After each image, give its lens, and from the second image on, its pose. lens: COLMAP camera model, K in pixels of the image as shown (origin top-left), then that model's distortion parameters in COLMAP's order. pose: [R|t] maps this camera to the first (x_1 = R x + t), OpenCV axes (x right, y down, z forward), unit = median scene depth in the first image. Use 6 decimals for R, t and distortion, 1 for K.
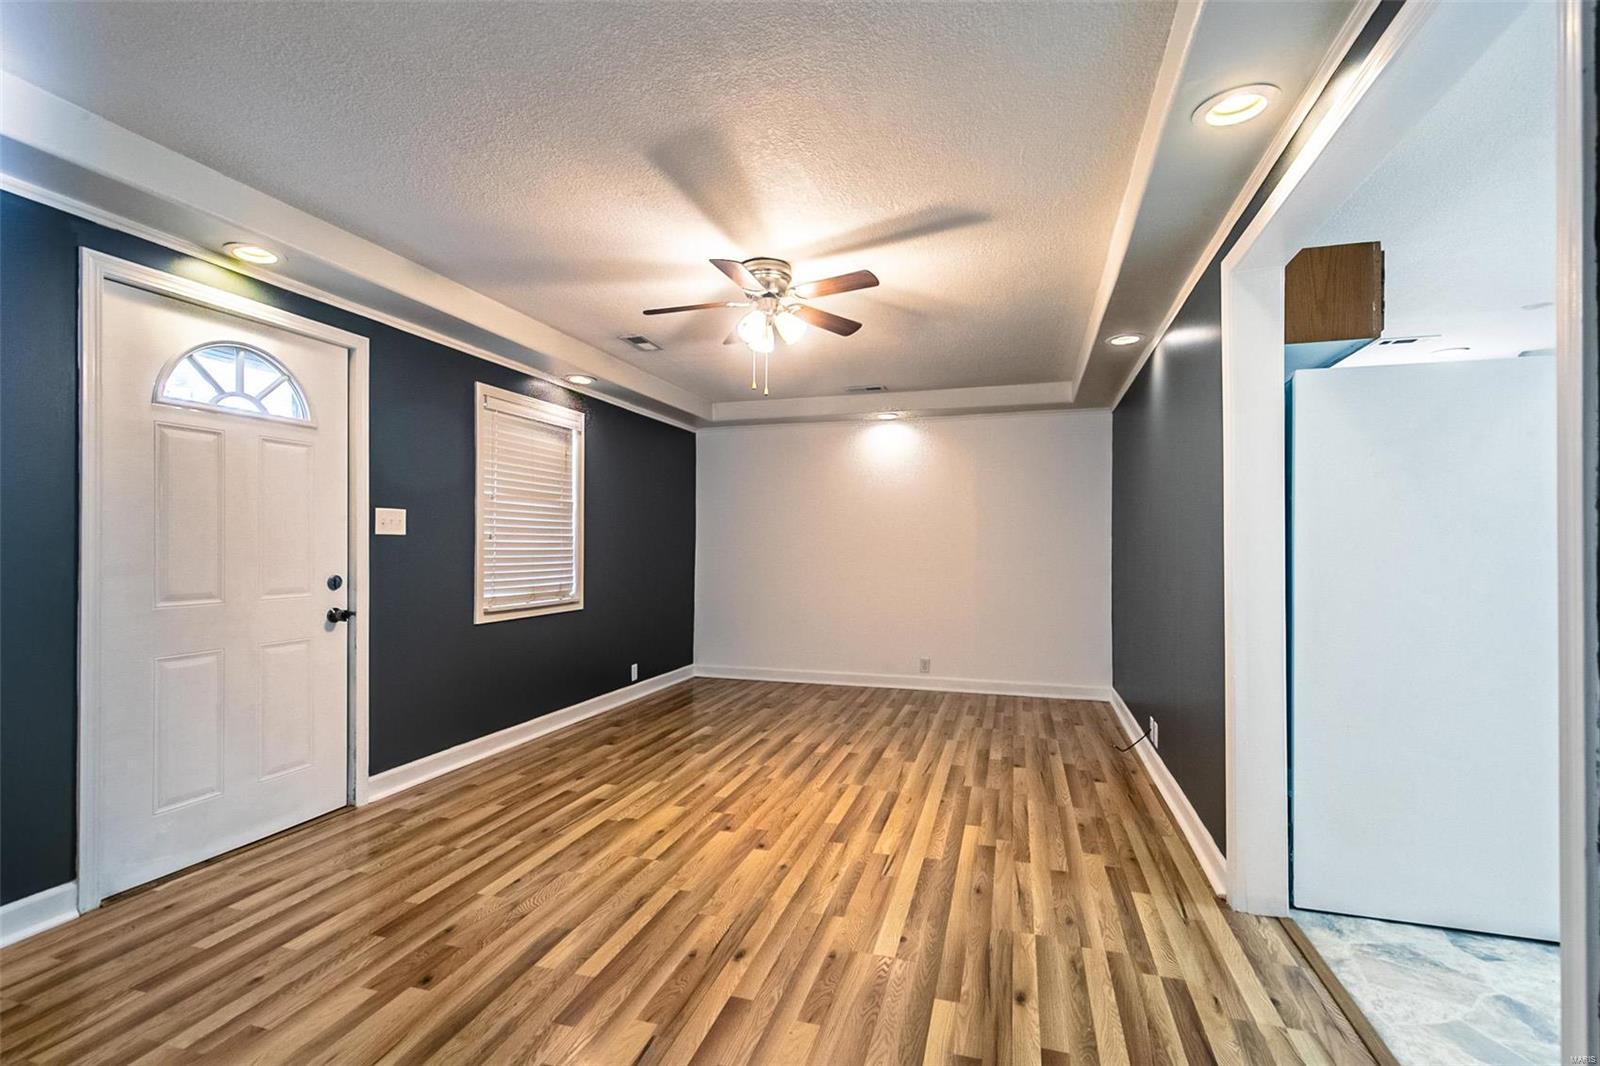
lens RADIAL K [[726.5, 0, 800.0], [0, 726.5, 533.0], [0, 0, 1]] dist [0.002304, 0.000320]
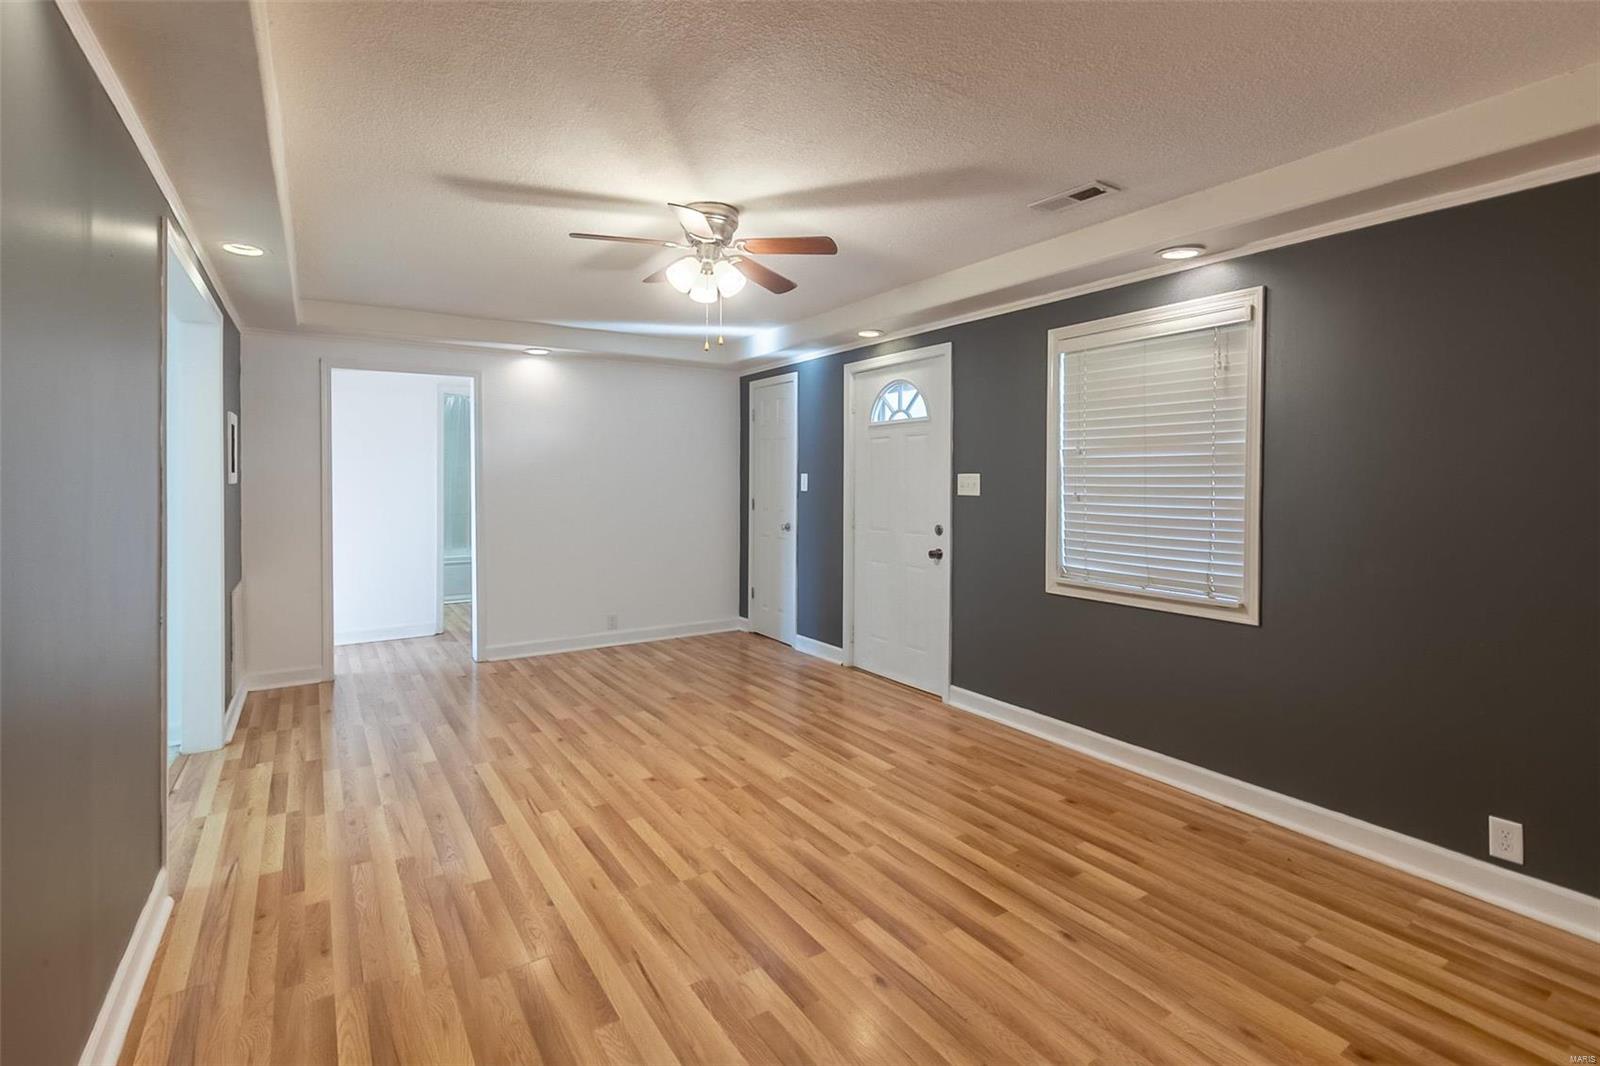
lens RADIAL K [[736.1, 0, 795.4], [0, 736.1, 488.7], [0, 0, 1]] dist [-0.000960, -0.000519]
pose [[-0.643124, 0.007936, -0.765721, 0.594512], [0.011112, 0.999938, 0.001030, -0.014529], [0.765681, -0.007846, -0.643172, 1.688238]]
